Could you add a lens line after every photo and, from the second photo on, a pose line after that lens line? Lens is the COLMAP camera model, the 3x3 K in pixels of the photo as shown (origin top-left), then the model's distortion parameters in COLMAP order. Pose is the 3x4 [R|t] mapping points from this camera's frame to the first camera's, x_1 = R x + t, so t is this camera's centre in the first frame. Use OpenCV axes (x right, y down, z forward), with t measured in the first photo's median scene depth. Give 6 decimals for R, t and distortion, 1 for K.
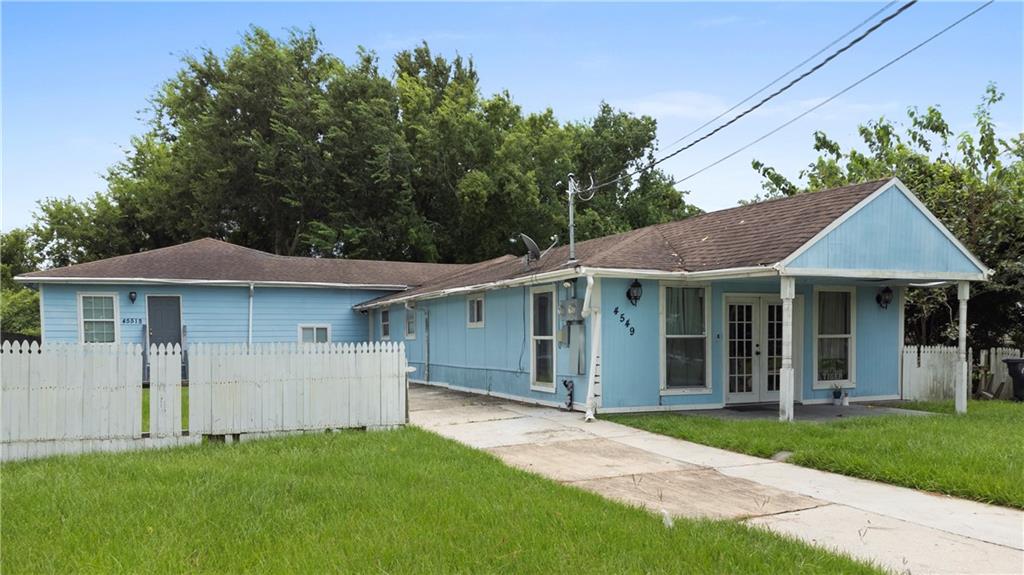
lens RADIAL K [[768.2, 0, 509.2], [0, 768.2, 286.1], [0, 0, 1]] dist [0.032833, 0.043633]
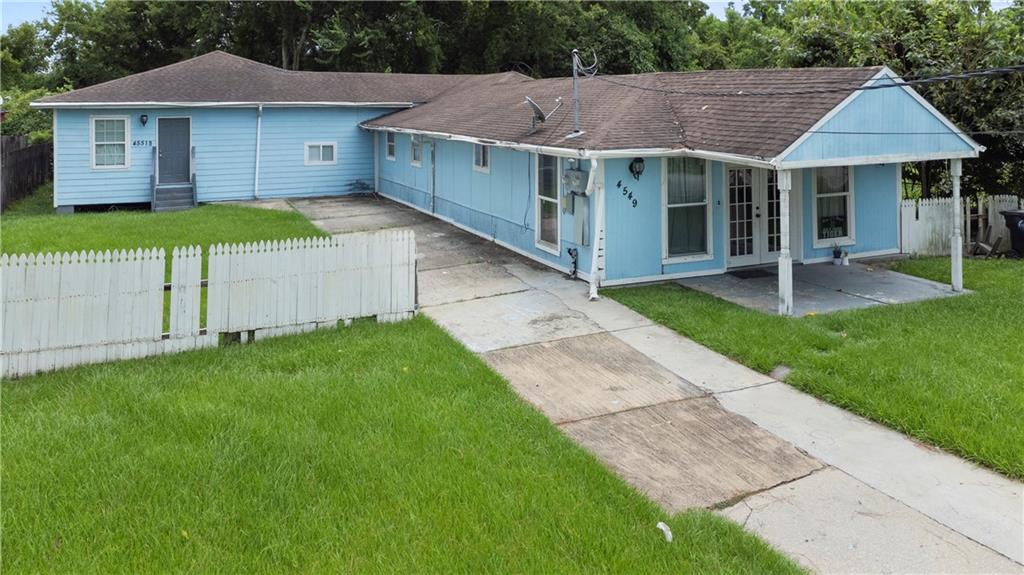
lens RADIAL K [[690.9, 0, 517.5], [0, 690.9, 290.2], [0, 0, 1]] dist [0.030177, 0.019186]
pose [[0.999965, 0.004766, -0.006832, 0.009901], [-0.005284, 0.996938, -0.078014, 0.247408], [0.006440, 0.078047, 0.996929, 0.085677]]
